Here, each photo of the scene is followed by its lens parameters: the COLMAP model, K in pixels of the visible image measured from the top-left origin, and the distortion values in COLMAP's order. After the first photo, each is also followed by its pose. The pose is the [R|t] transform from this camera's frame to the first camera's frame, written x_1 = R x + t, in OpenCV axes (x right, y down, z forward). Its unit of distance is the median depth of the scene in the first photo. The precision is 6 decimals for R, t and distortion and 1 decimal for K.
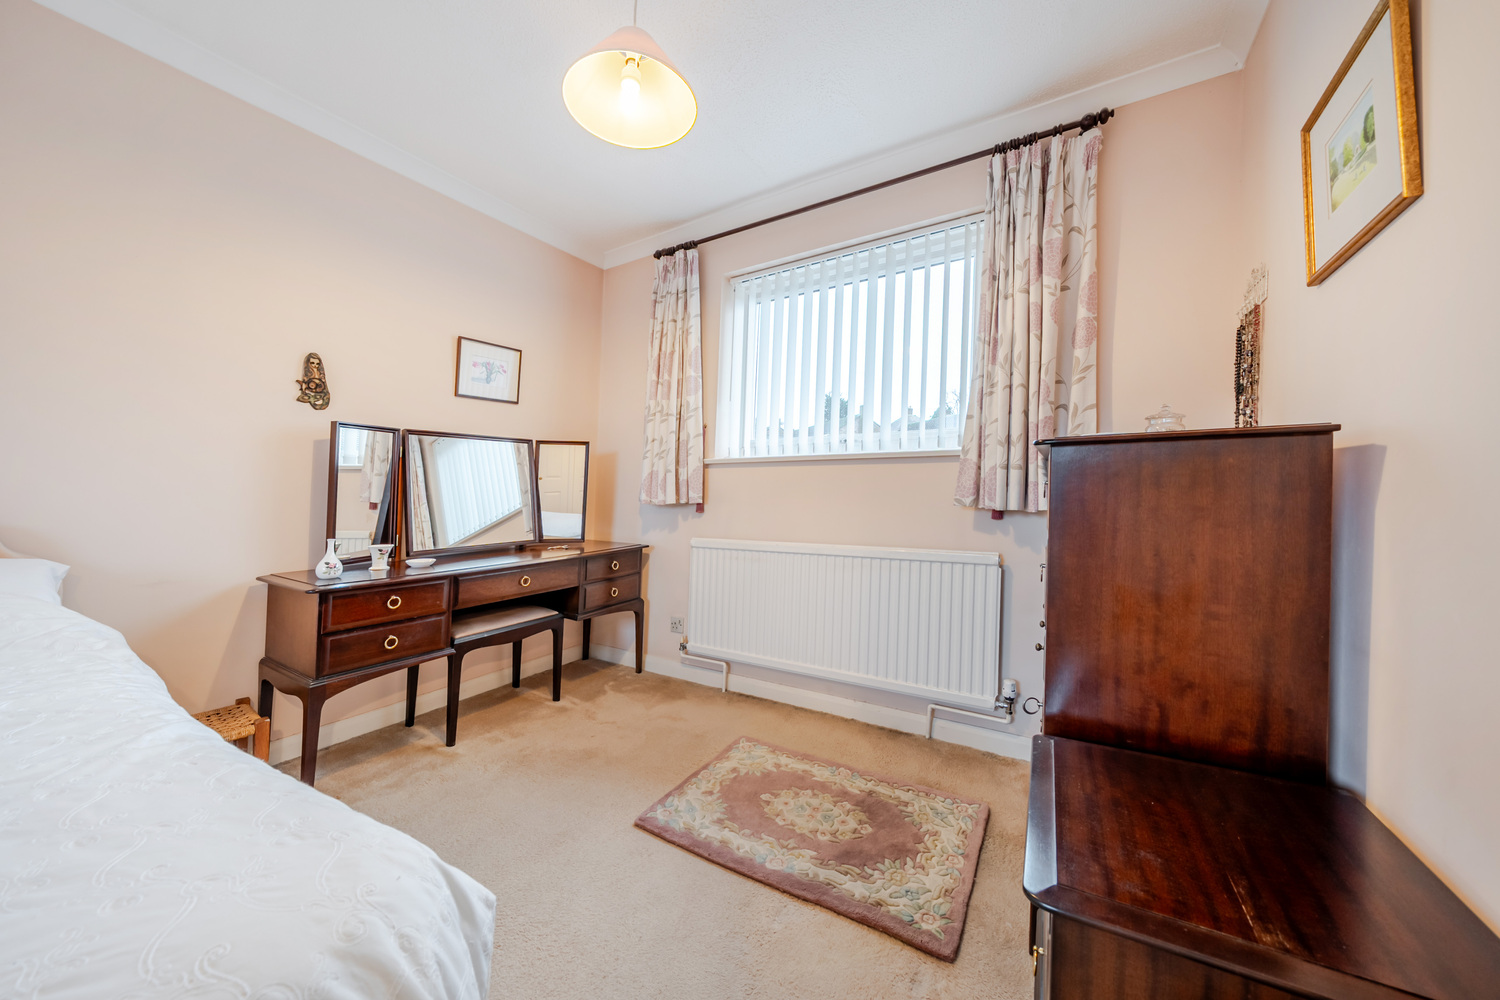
lens RADIAL K [[519.1, 0, 751.9], [0, 519.1, 497.9], [0, 0, 1]] dist [-0.006598, -0.000209]
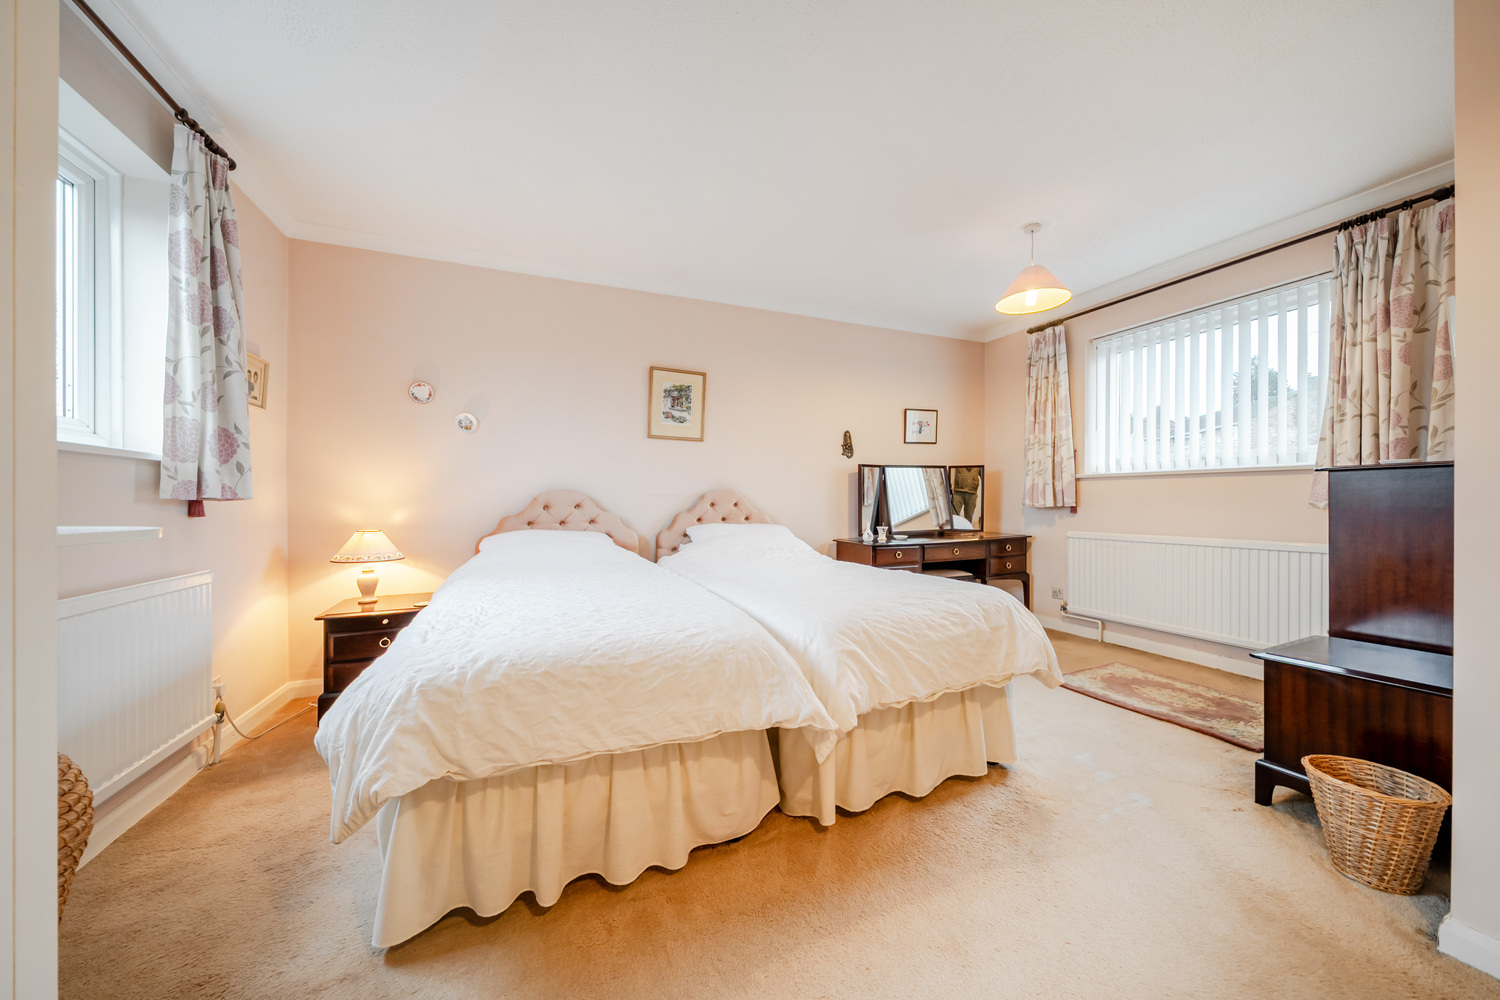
lens RADIAL K [[519.1, 0, 739.7], [0, 519.1, 470.3], [0, 0, 1]] dist [-0.006598, -0.000209]
pose [[0.802261, -0.036298, -0.595869, 0.016793], [-0.001130, 0.998056, -0.062319, 0.001906], [0.596973, 0.050669, 0.800660, -0.862520]]
